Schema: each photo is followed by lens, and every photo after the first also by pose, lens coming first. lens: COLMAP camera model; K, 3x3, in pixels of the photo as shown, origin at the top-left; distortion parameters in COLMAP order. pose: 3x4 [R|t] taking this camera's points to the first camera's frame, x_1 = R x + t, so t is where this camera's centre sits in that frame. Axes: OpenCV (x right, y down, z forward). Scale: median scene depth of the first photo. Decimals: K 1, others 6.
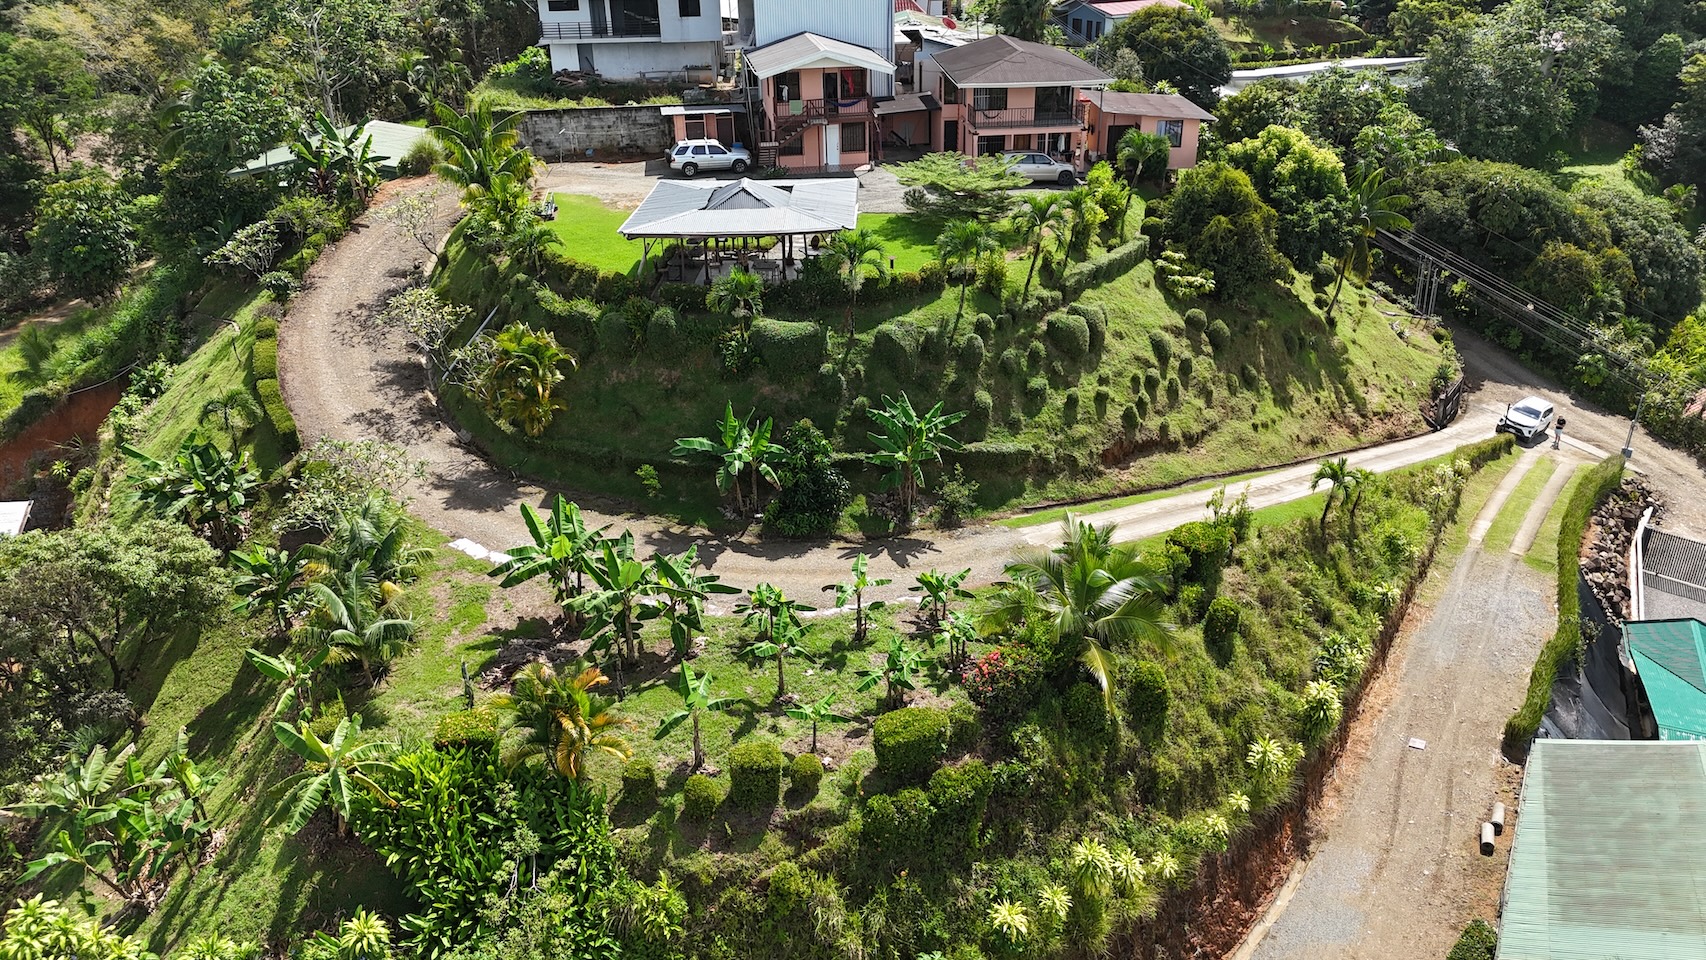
lens RADIAL K [[1262.5, 0, 859.0], [0, 1262.5, 484.1], [0, 0, 1]] dist [0.070429, -0.069920]
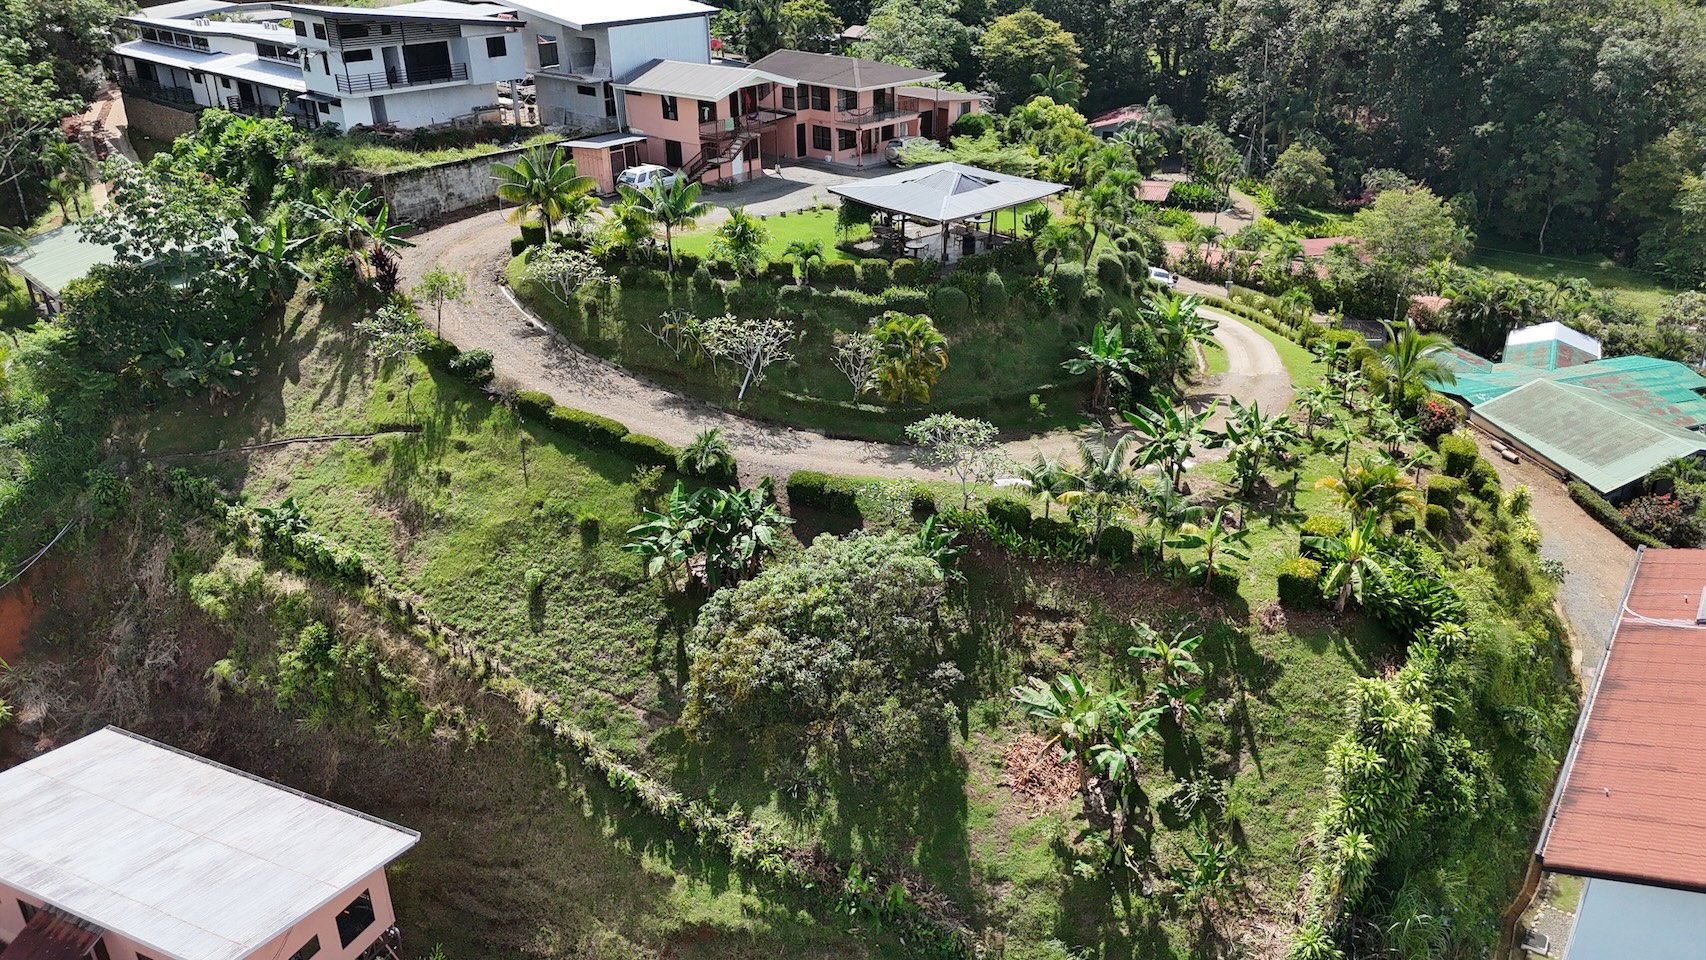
lens RADIAL K [[1255.2, 0, 855.2], [0, 1255.2, 476.0], [0, 0, 1]] dist [0.090759, -0.091326]
pose [[0.749275, -0.280177, 0.600073, -0.685065], [0.291647, 0.953103, 0.080847, -0.057936], [-0.594583, 0.114433, 0.795850, 0.084114]]
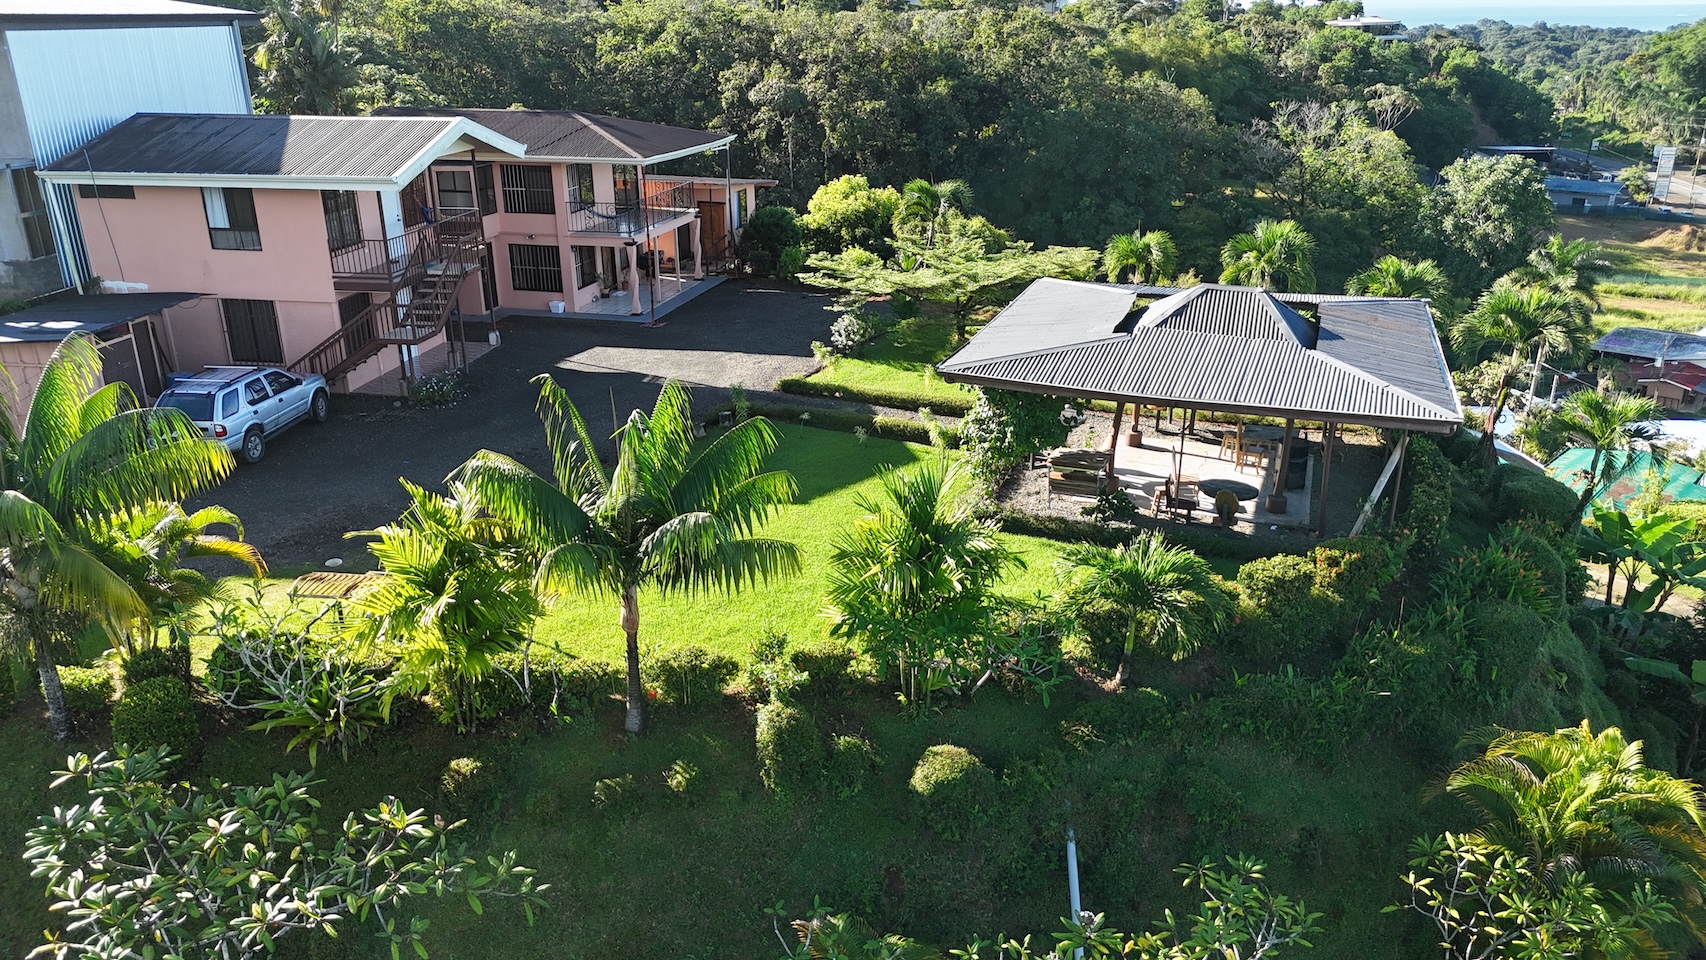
lens RADIAL K [[1262.5, 0, 859.0], [0, 1262.5, 484.1], [0, 0, 1]] dist [0.070429, -0.069920]
pose [[0.322288, -0.318129, 0.891585, -0.415032], [0.415477, 0.893815, 0.168740, -0.219940], [-0.850593, 0.316051, 0.420241, 0.662998]]
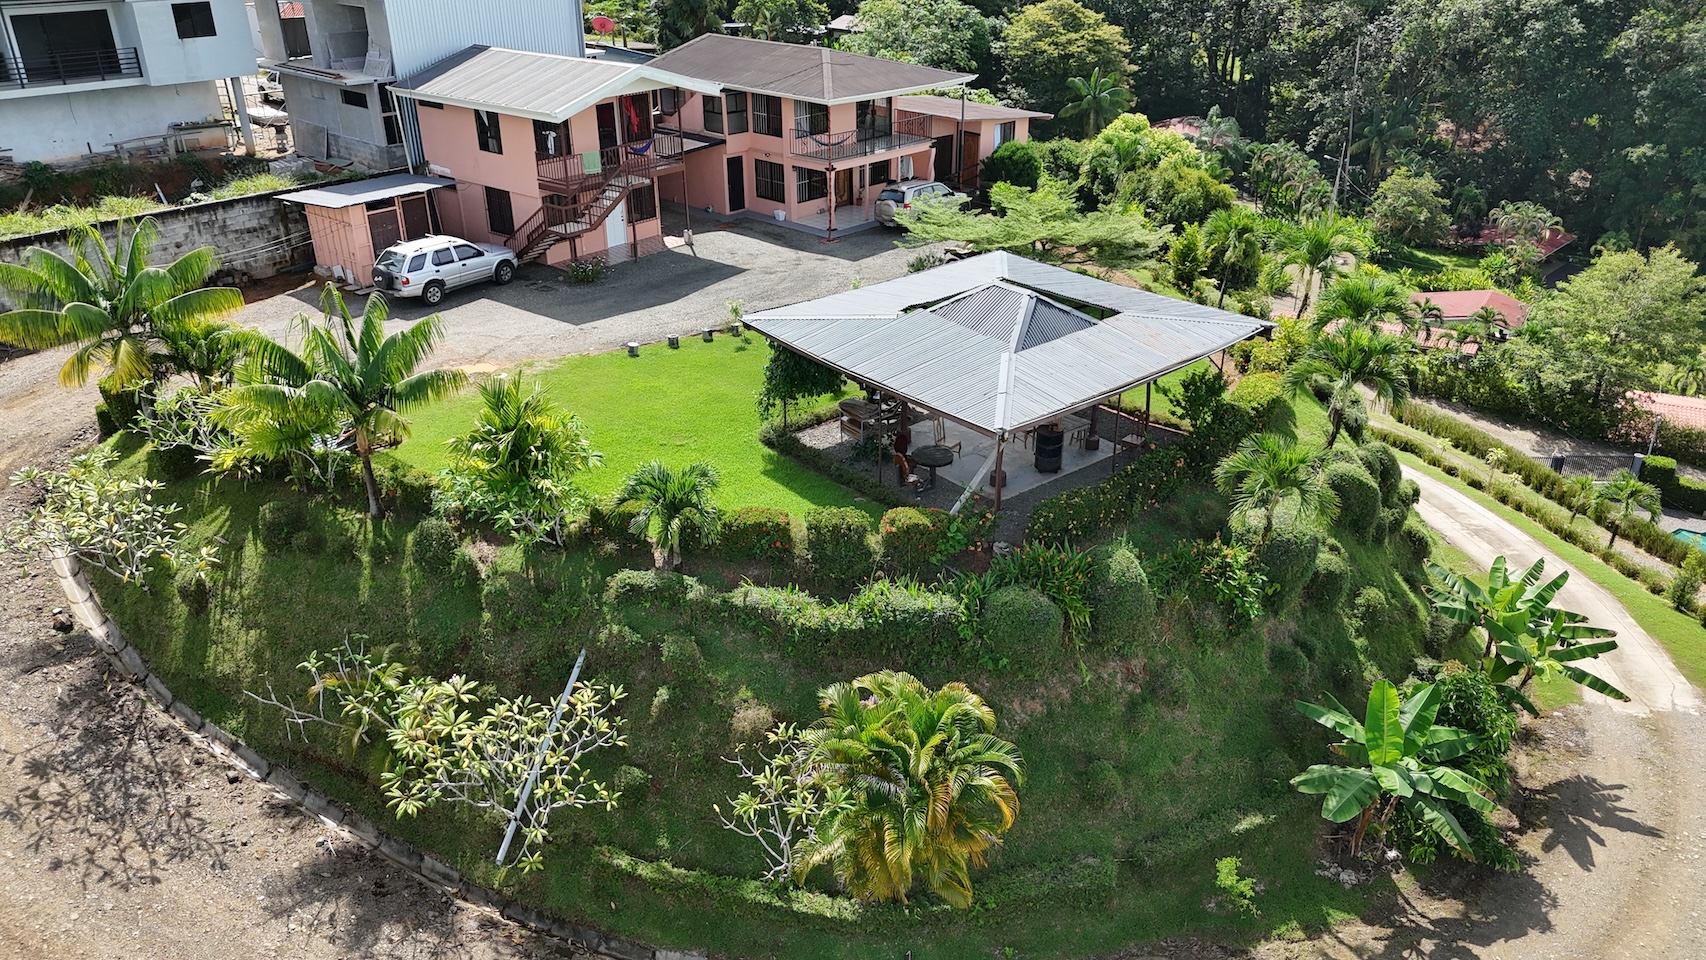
lens RADIAL K [[1267.7, 0, 850.5], [0, 1267.7, 480.6], [0, 0, 1]] dist [0.082792, -0.081263]
pose [[0.752438, -0.272986, 0.599430, -0.351037], [0.283652, 0.955655, 0.079158, -0.155852], [-0.594457, 0.110468, 0.796503, 0.429630]]
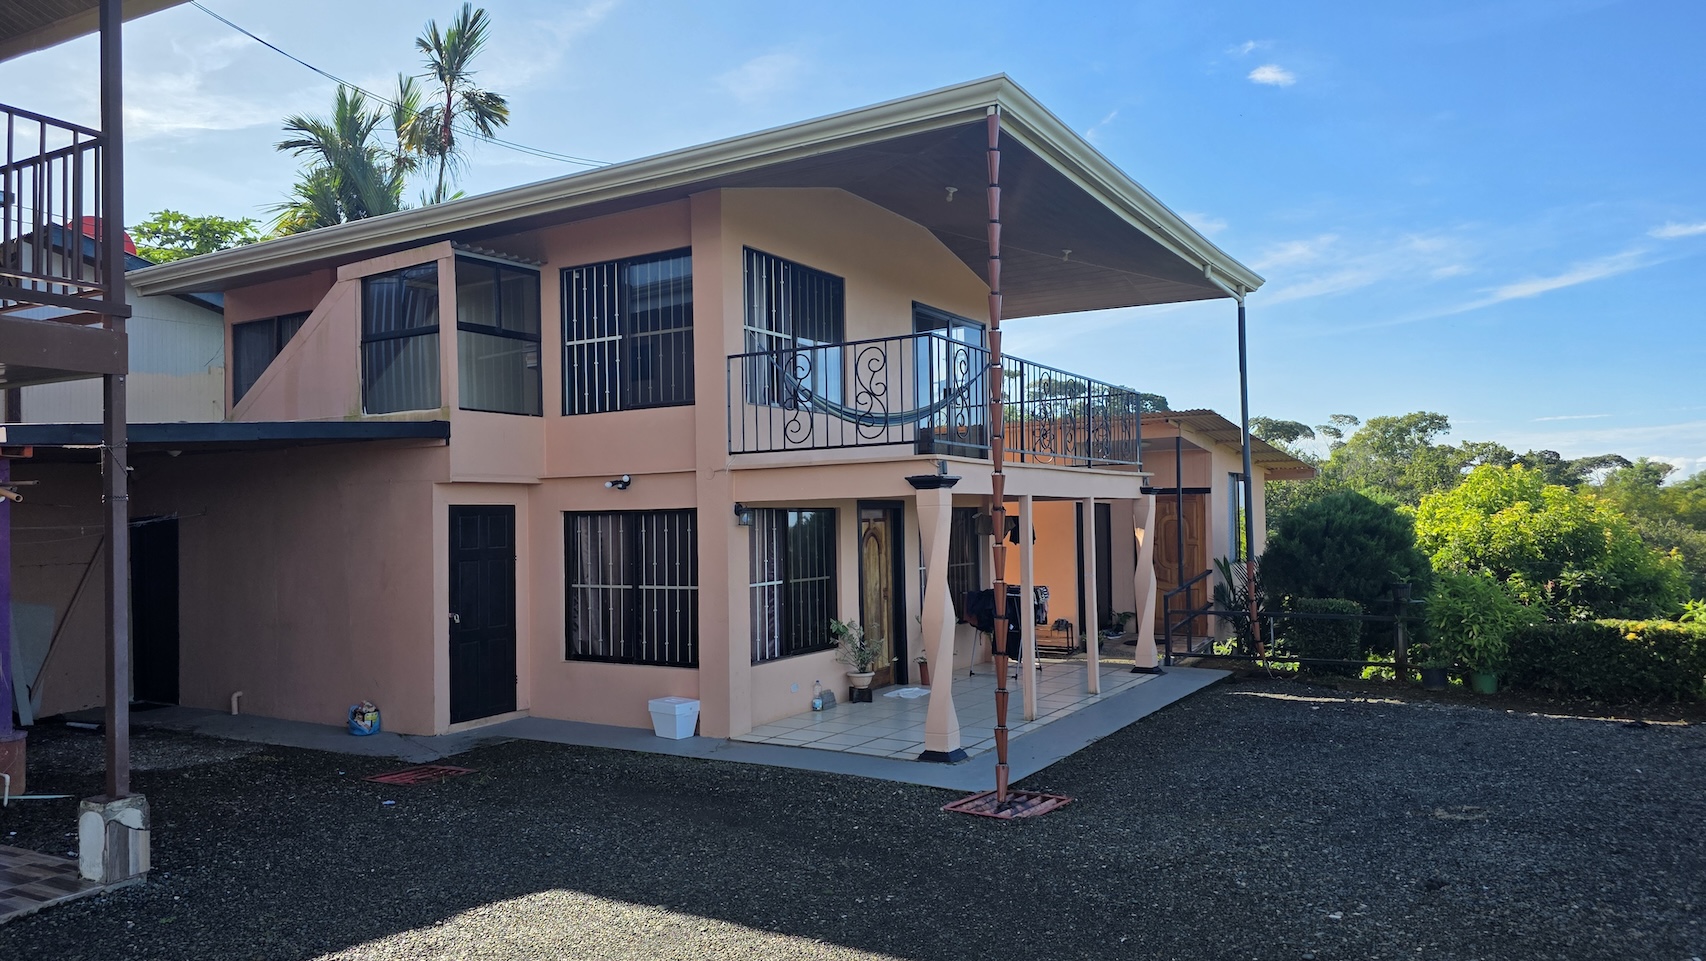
lens RADIAL K [[1136.8, 0, 839.0], [0, 1136.8, 488.4], [0, 0, 1]] dist [0.047311, -0.044970]
pose [[0.601446, 0.028368, 0.798410, -0.024479], [0.353496, 0.886768, -0.297798, -0.226115], [-0.716452, 0.461344, 0.523315, 0.890677]]
